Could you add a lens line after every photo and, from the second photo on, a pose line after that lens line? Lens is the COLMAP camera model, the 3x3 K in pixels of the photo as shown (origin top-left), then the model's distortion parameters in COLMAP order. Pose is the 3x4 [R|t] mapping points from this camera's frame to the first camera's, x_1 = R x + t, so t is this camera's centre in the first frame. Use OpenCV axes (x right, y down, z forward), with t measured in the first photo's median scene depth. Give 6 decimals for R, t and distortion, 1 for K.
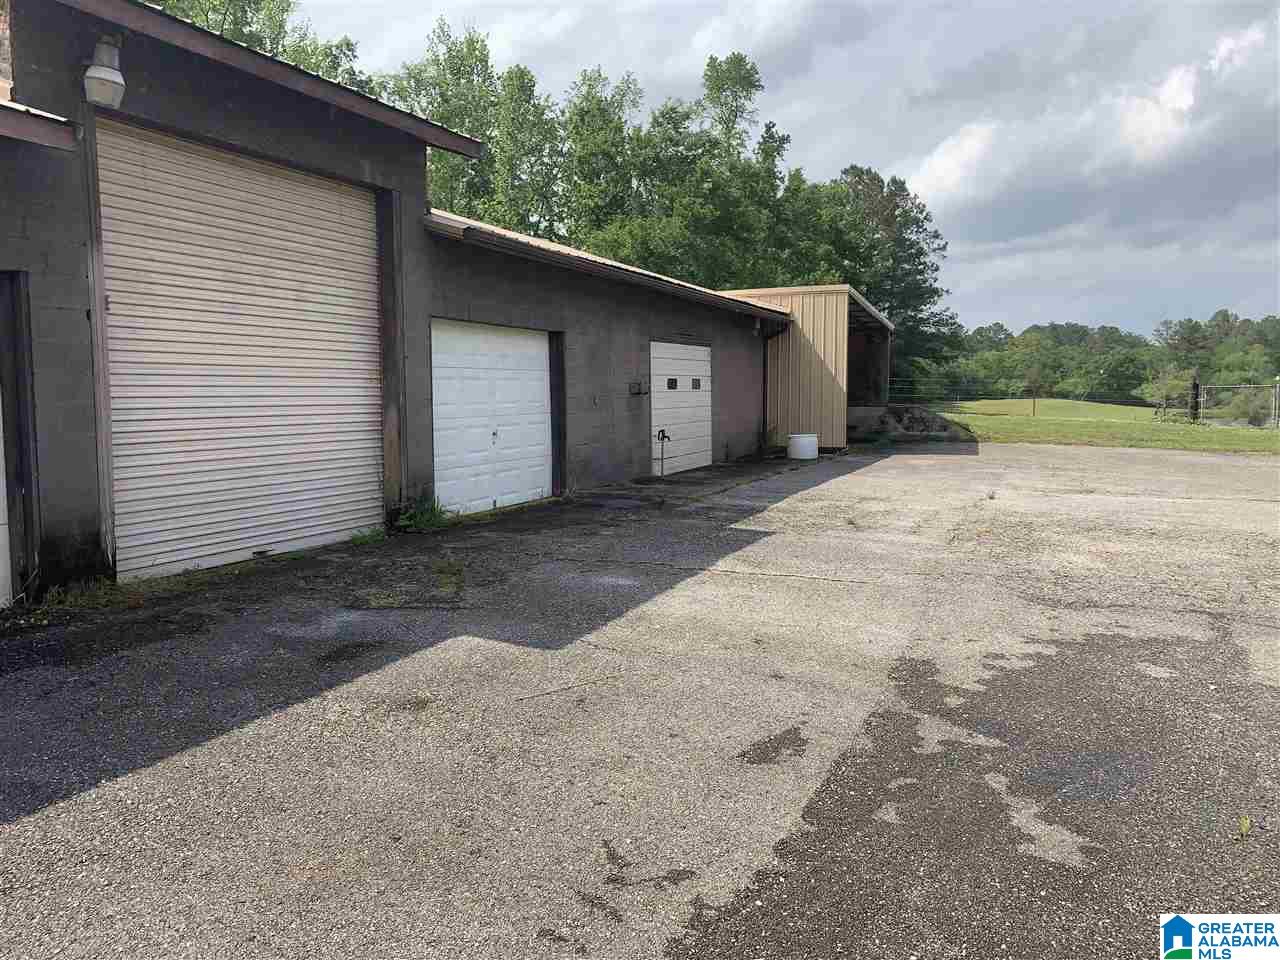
lens RADIAL K [[987.9, 0, 640.0], [0, 987.9, 480.0], [0, 0, 1]] dist [-0.010202, -0.002785]
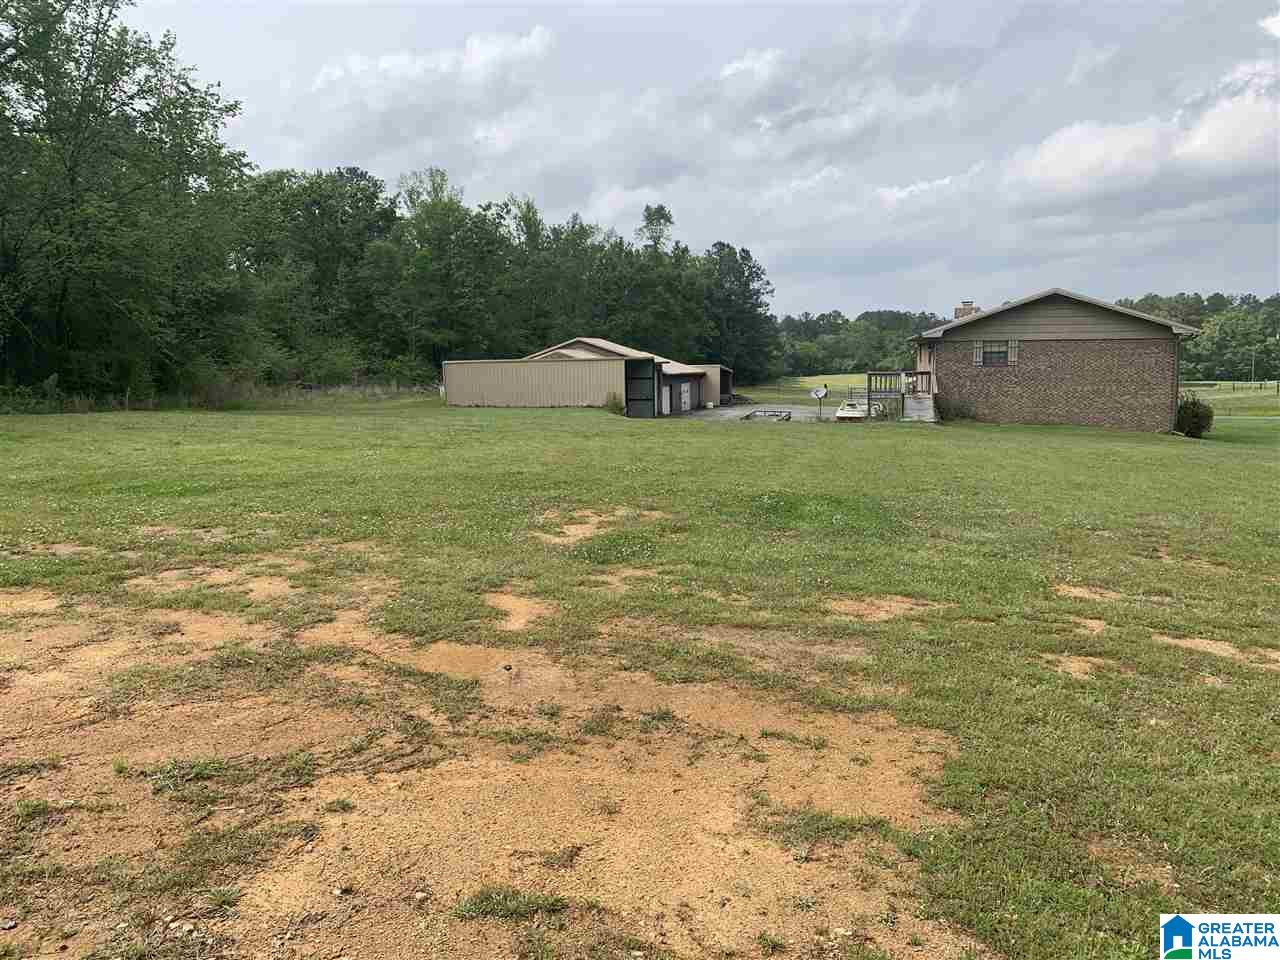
lens RADIAL K [[956.3, 0, 640.0], [0, 956.3, 480.0], [0, 0, 1]] dist [0.008838, -0.009872]
pose [[0.991705, -0.020308, 0.126918, -0.050967], [0.016272, 0.999331, 0.032755, 0.011475], [-0.127498, -0.030418, 0.991372, -0.235193]]
